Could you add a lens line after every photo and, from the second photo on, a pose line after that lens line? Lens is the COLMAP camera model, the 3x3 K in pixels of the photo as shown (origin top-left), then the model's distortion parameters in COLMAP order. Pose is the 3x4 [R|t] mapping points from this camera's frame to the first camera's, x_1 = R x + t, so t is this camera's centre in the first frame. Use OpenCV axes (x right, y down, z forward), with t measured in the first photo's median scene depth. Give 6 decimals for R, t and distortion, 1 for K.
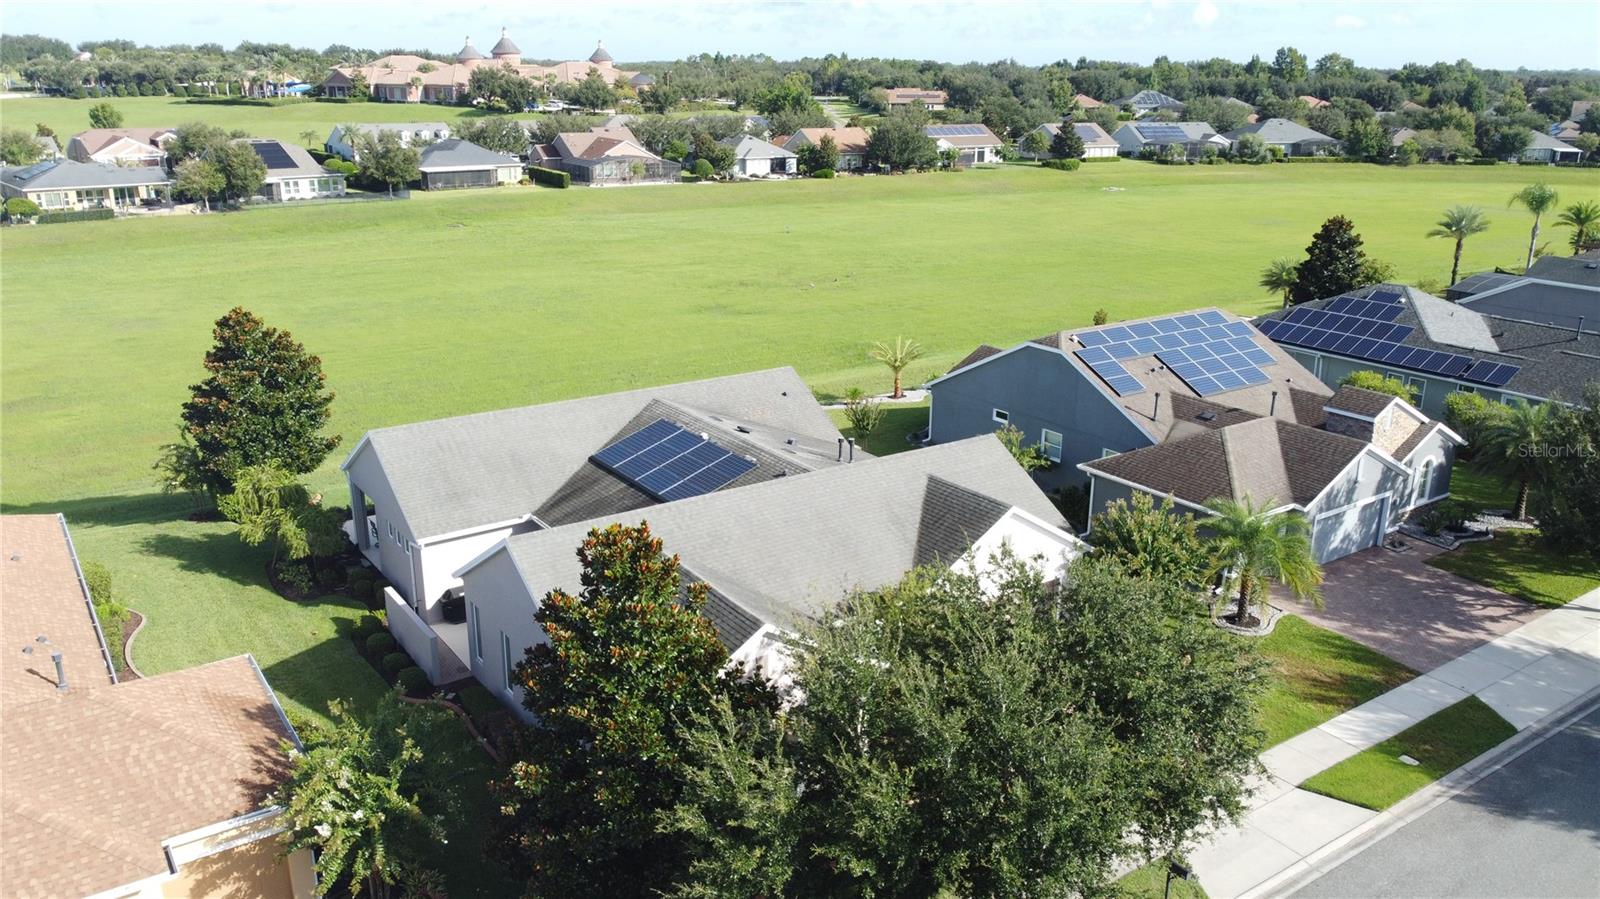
lens RADIAL K [[1208.0, 0, 800.0], [0, 1208.0, 449.5], [0, 0, 1]] dist [-0.000119, -0.007541]
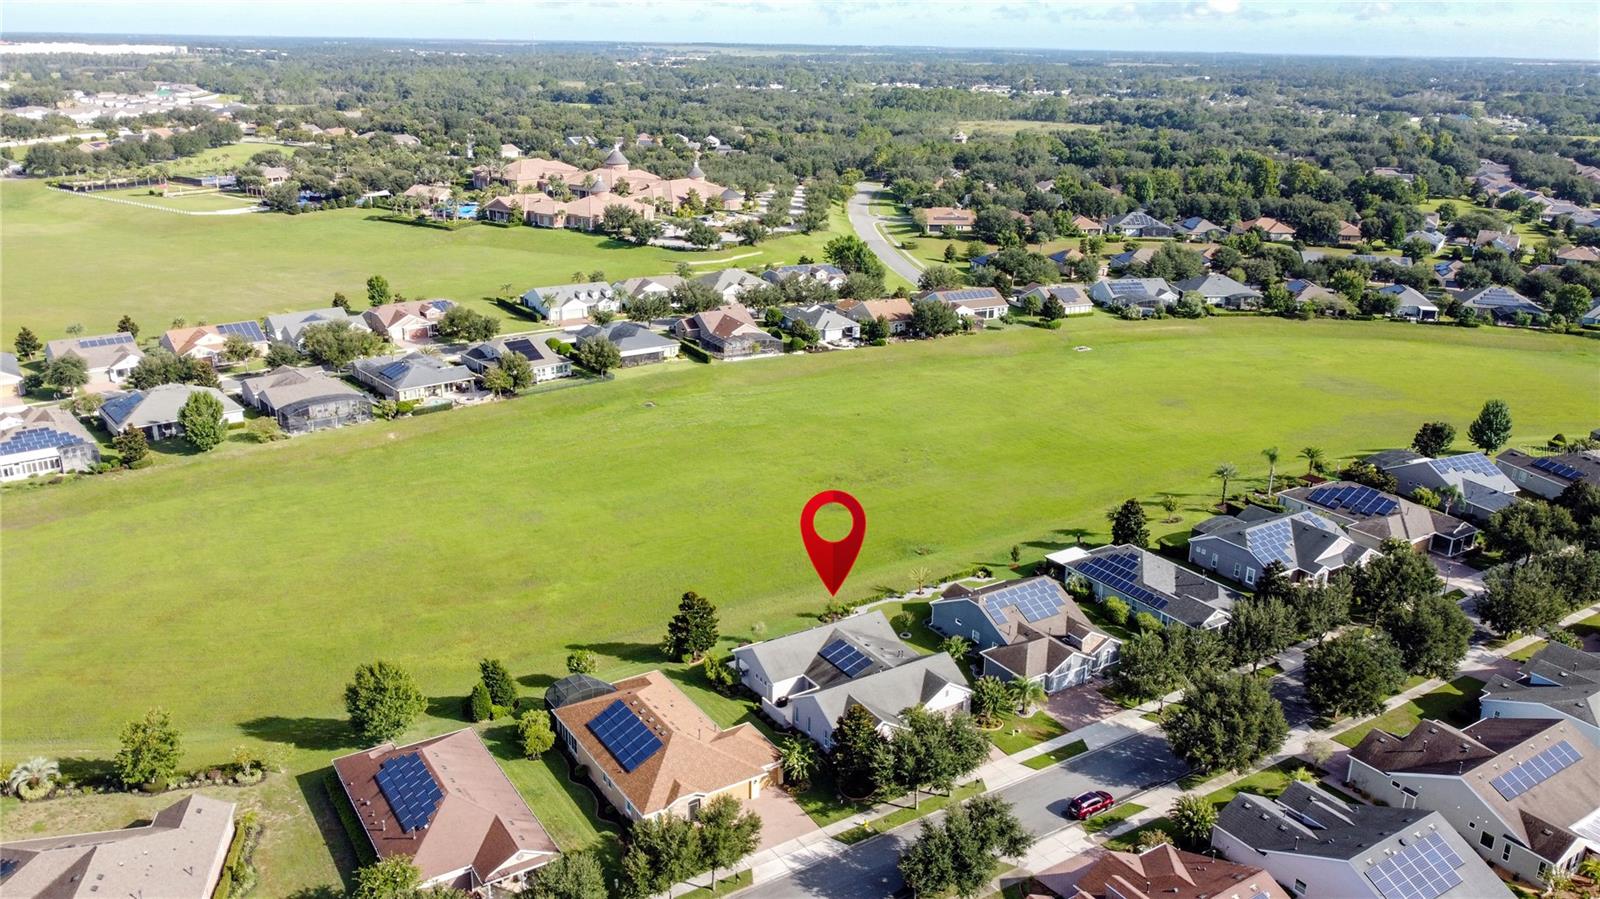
lens RADIAL K [[1208.0, 0, 800.0], [0, 1208.0, 449.5], [0, 0, 1]] dist [-0.000119, -0.007541]
pose [[0.999393, 0.018882, -0.029270, -0.033360], [-0.018341, 0.999658, 0.018639, -0.137388], [0.029612, -0.018091, 0.999398, -0.502159]]
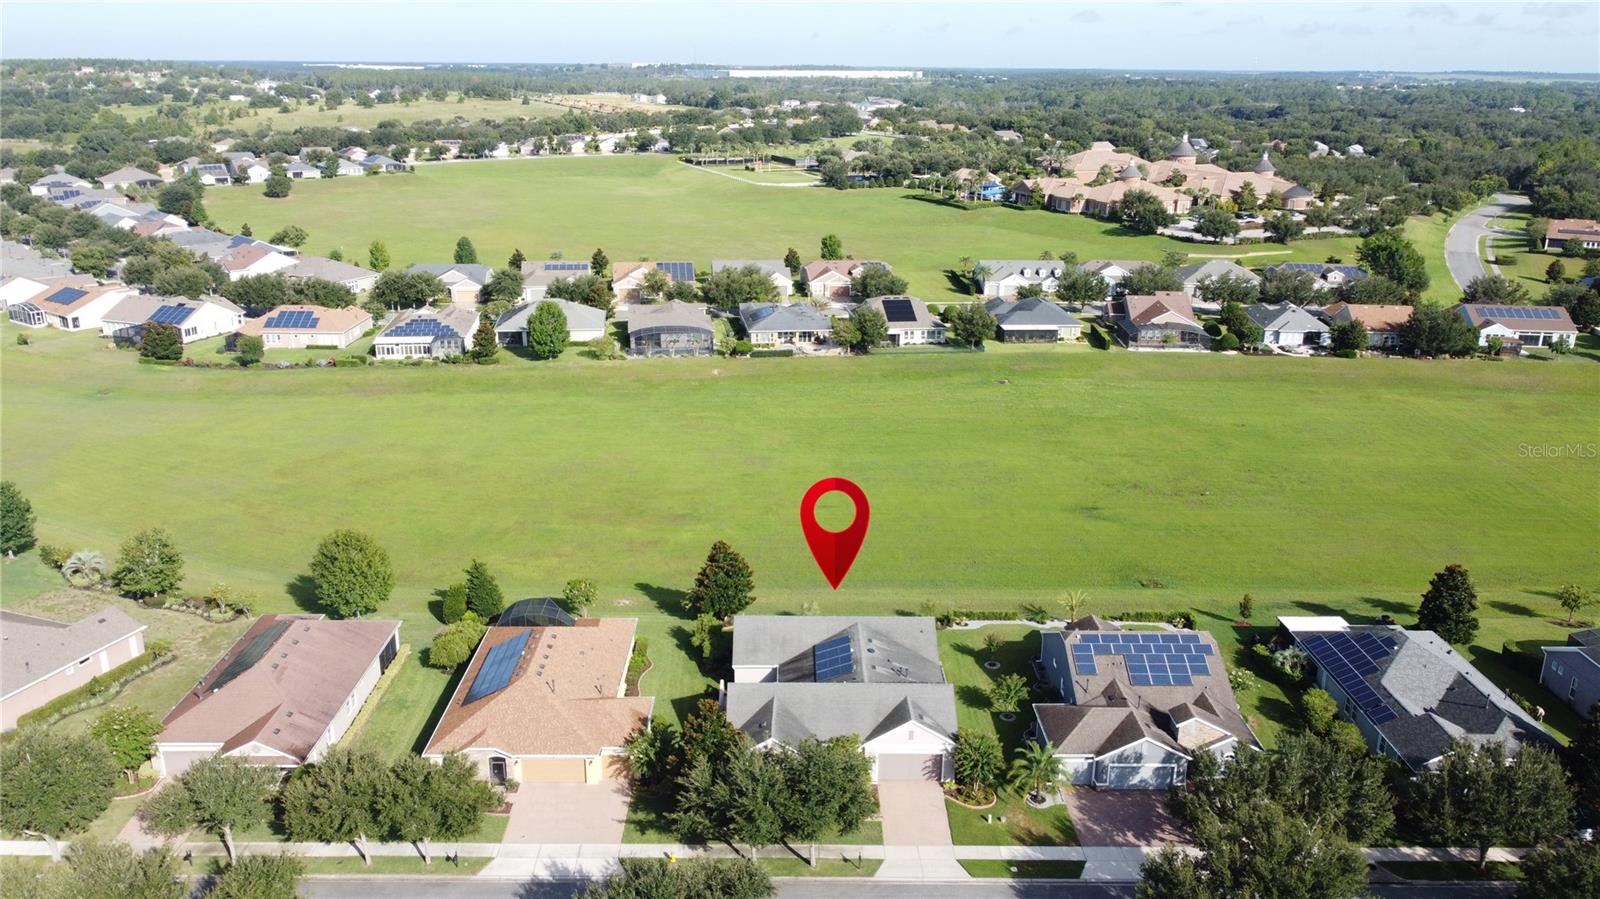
lens RADIAL K [[1208.0, 0, 800.0], [0, 1208.0, 449.5], [0, 0, 1]] dist [-0.000119, -0.007541]
pose [[0.824948, 0.170092, -0.539007, 0.245718], [-0.171737, 0.983989, 0.047669, -0.115984], [0.538485, 0.053243, 0.840951, -0.249917]]
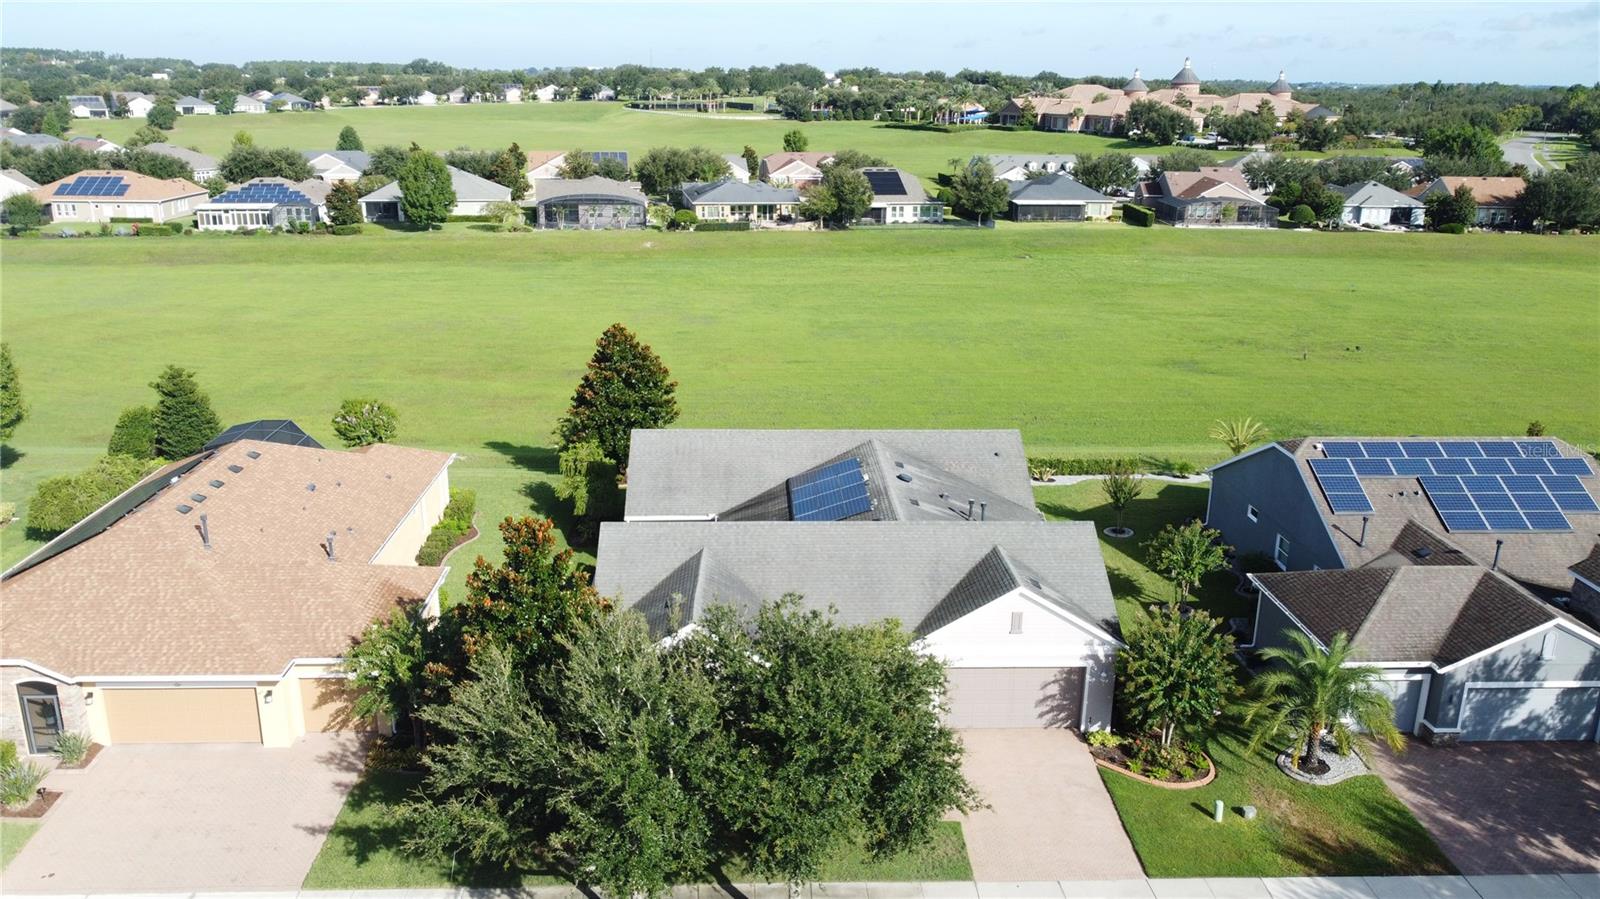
lens RADIAL K [[1208.0, 0, 800.0], [0, 1208.0, 449.5], [0, 0, 1]] dist [-0.000119, -0.007541]
pose [[0.843266, 0.158275, -0.513665, 0.108422], [-0.166216, 0.985608, 0.030823, -0.014821], [0.511151, 0.059388, 0.857437, -0.007128]]
